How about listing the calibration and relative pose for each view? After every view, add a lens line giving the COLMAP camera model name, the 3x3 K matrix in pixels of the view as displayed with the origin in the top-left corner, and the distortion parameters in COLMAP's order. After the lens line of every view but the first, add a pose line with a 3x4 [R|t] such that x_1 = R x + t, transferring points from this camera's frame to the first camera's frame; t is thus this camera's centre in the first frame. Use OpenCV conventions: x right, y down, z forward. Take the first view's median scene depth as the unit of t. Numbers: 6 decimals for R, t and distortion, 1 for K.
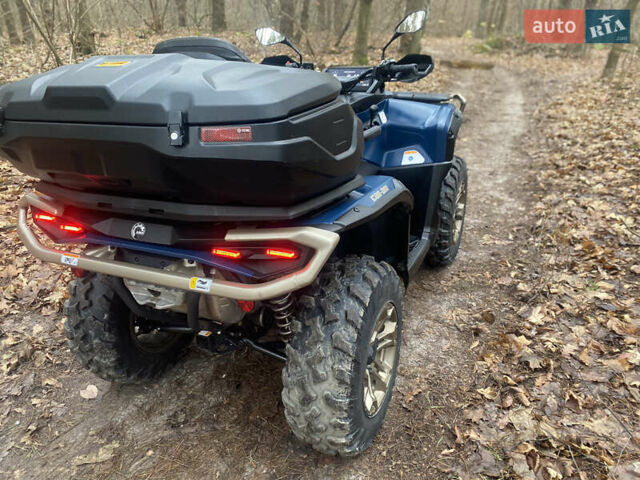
lens RADIAL K [[486.8, 0, 318.6], [0, 486.8, 243.8], [0, 0, 1]] dist [0.022924, -0.029459]
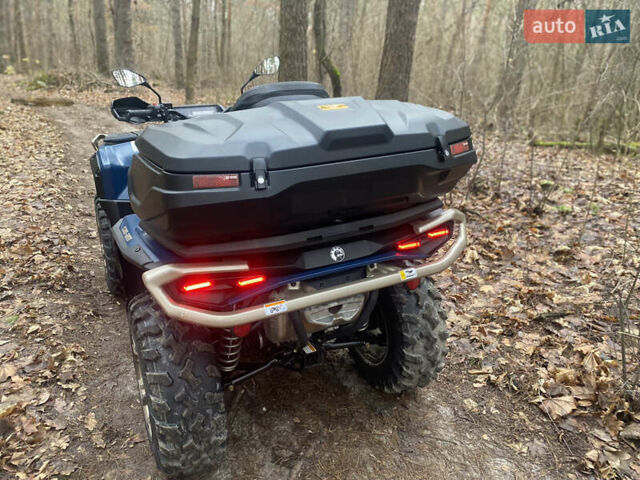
lens RADIAL K [[486.8, 0, 320.5], [0, 486.8, 237.3], [0, 0, 1]] dist [0.022924, -0.029459]
pose [[0.627021, -0.250198, 0.737730, -0.836559], [0.304629, 0.950359, 0.063395, -0.100295], [-0.716969, 0.184984, 0.672113, 0.194194]]
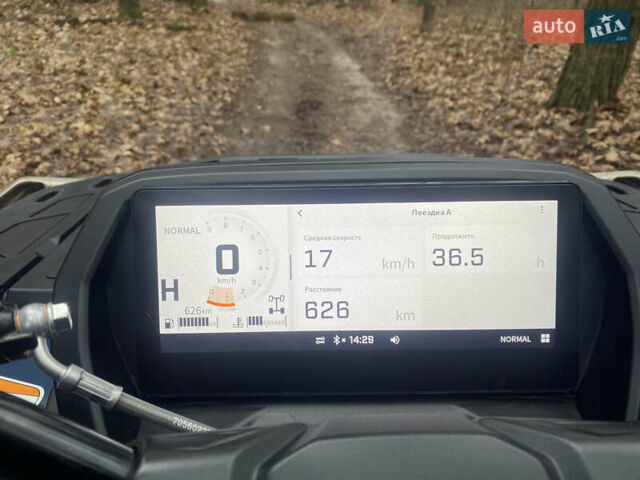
lens RADIAL K [[486.8, 0, 316.2], [0, 486.8, 240.5], [0, 0, 1]] dist [0.022924, -0.029459]
pose [[0.909125, -0.179331, 0.375942, 0.016995], [0.147902, 0.982740, 0.111119, -0.478594], [-0.389380, -0.045418, 0.919957, 1.225059]]
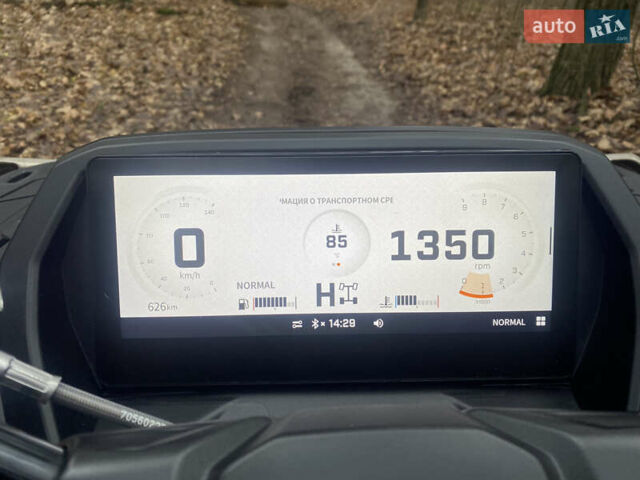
lens RADIAL K [[486.8, 0, 320.0], [0, 486.8, 239.0], [0, 0, 1]] dist [0.022924, -0.029459]
pose [[0.901302, -0.186699, 0.390894, 0.027216], [0.145333, 0.980382, 0.133149, -0.471331], [-0.408084, -0.063197, 0.910754, 1.236985]]
